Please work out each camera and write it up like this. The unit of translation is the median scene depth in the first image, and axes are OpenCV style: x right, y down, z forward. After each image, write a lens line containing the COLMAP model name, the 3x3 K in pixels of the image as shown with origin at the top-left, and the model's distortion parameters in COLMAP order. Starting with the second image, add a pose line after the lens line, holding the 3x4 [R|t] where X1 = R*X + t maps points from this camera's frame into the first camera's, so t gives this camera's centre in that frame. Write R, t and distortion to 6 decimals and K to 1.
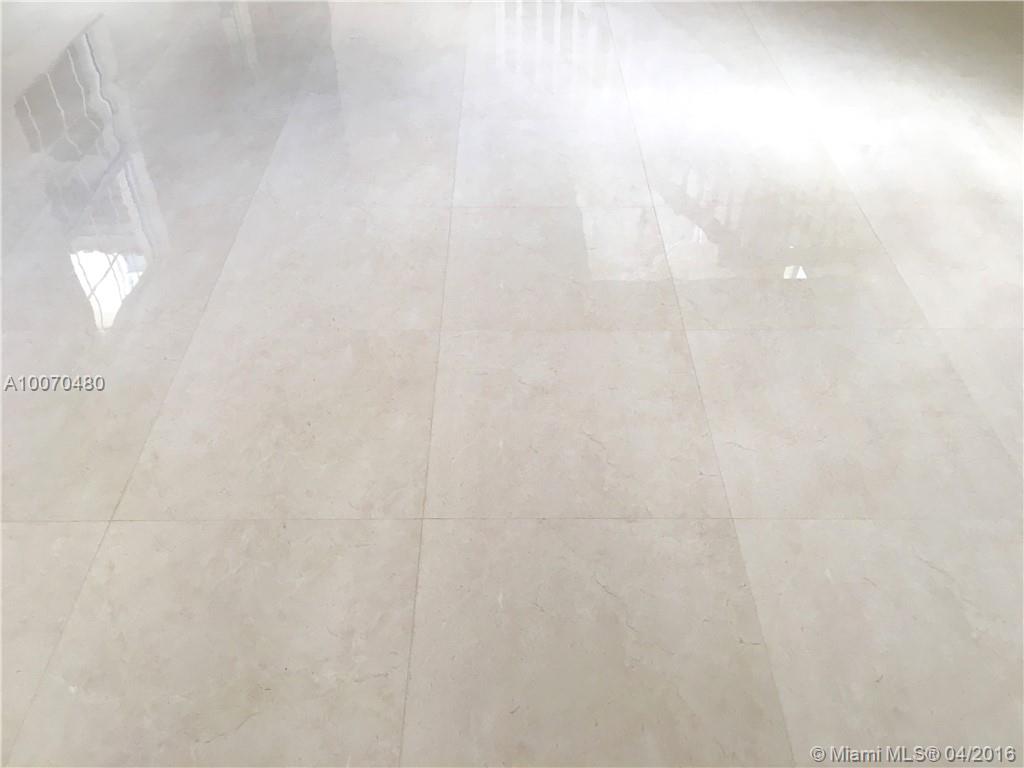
lens RADIAL K [[876.9, 0, 512.0], [0, 876.9, 384.0], [0, 0, 1]] dist [0.033457, -0.006658]
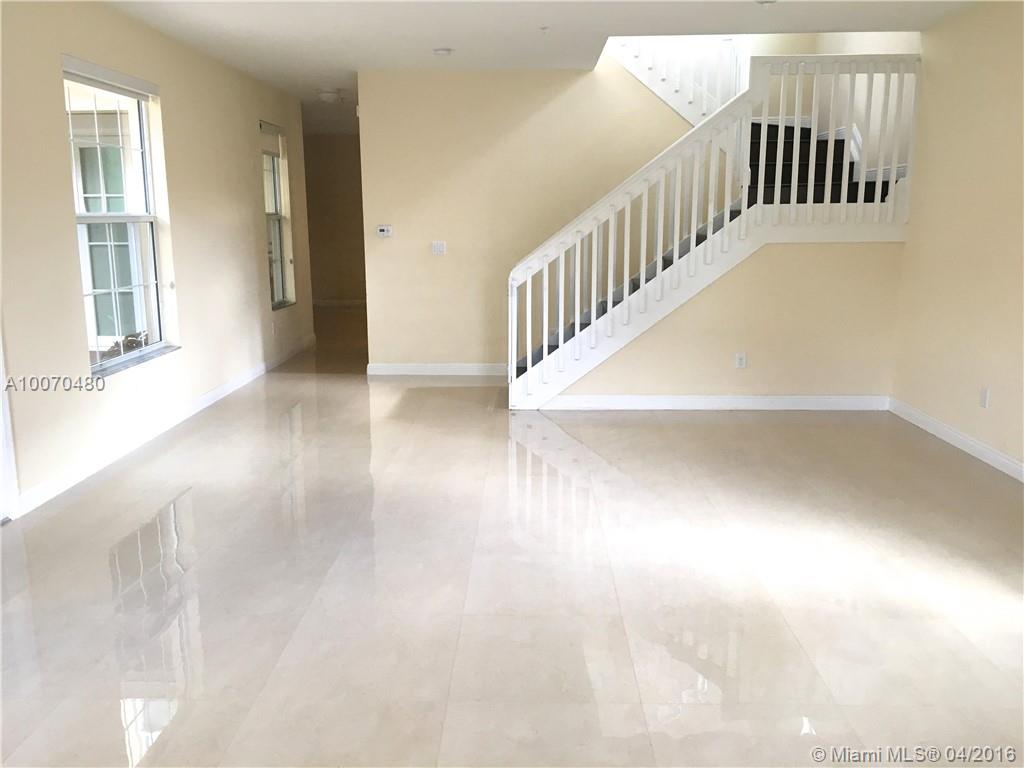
lens RADIAL K [[876.9, 0, 512.0], [0, 876.9, 384.0], [0, 0, 1]] dist [0.033457, -0.006658]
pose [[0.999644, 0.001797, -0.026635, 0.037056], [-0.014994, 0.863276, -0.504510, 0.151476], [0.022086, 0.504729, 0.862995, -0.267904]]
